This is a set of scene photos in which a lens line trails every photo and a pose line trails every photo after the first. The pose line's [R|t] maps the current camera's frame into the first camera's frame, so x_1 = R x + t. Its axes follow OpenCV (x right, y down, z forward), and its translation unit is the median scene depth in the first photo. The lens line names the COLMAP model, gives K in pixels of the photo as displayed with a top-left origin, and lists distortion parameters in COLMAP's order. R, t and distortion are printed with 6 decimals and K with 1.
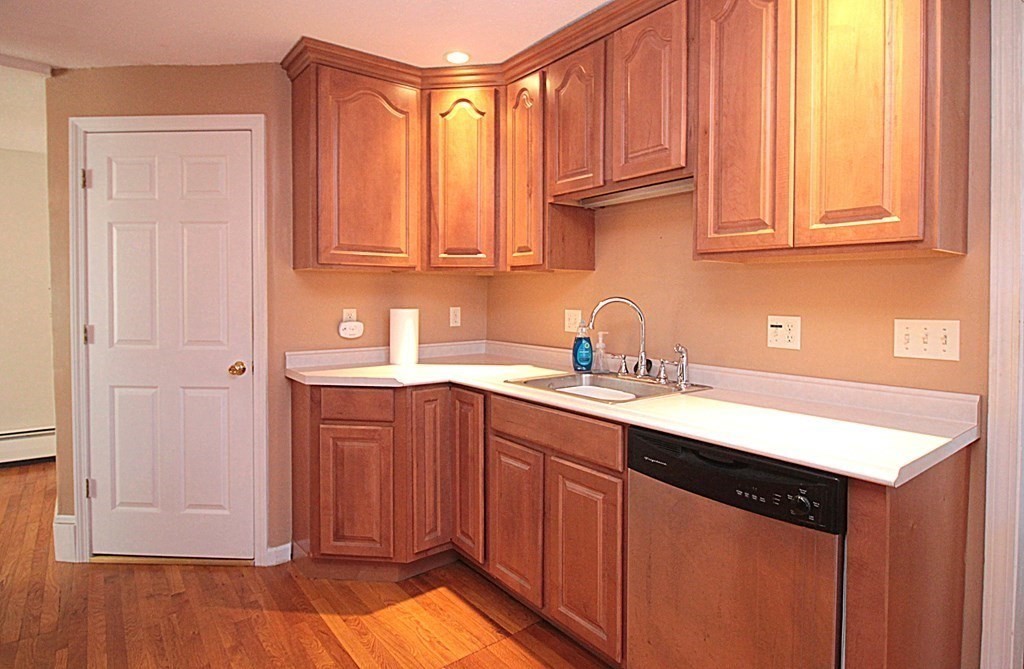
lens RADIAL K [[541.9, 0, 515.6], [0, 541.9, 307.0], [0, 0, 1]] dist [0.002302, -0.013032]
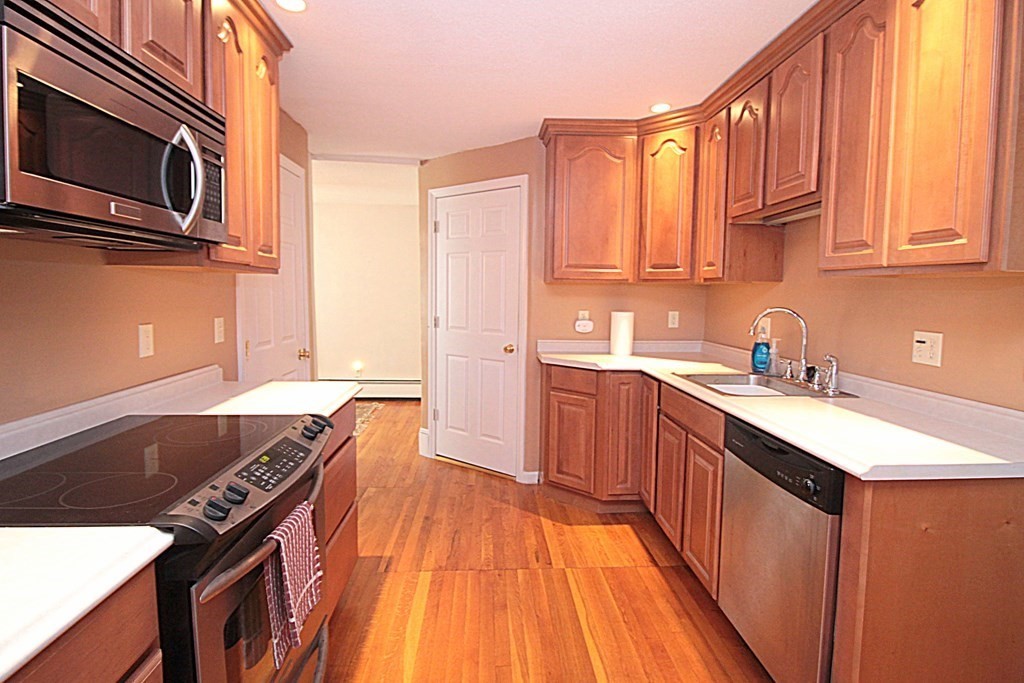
lens RADIAL K [[504.1, 0, 513.6], [0, 504.1, 330.3], [0, 0, 1]] dist [0.000726, -0.013407]
pose [[0.822359, 0.049493, -0.566812, 0.298171], [-0.021879, 0.998223, 0.055420, -0.015835], [0.568548, -0.033173, 0.821981, -0.142584]]
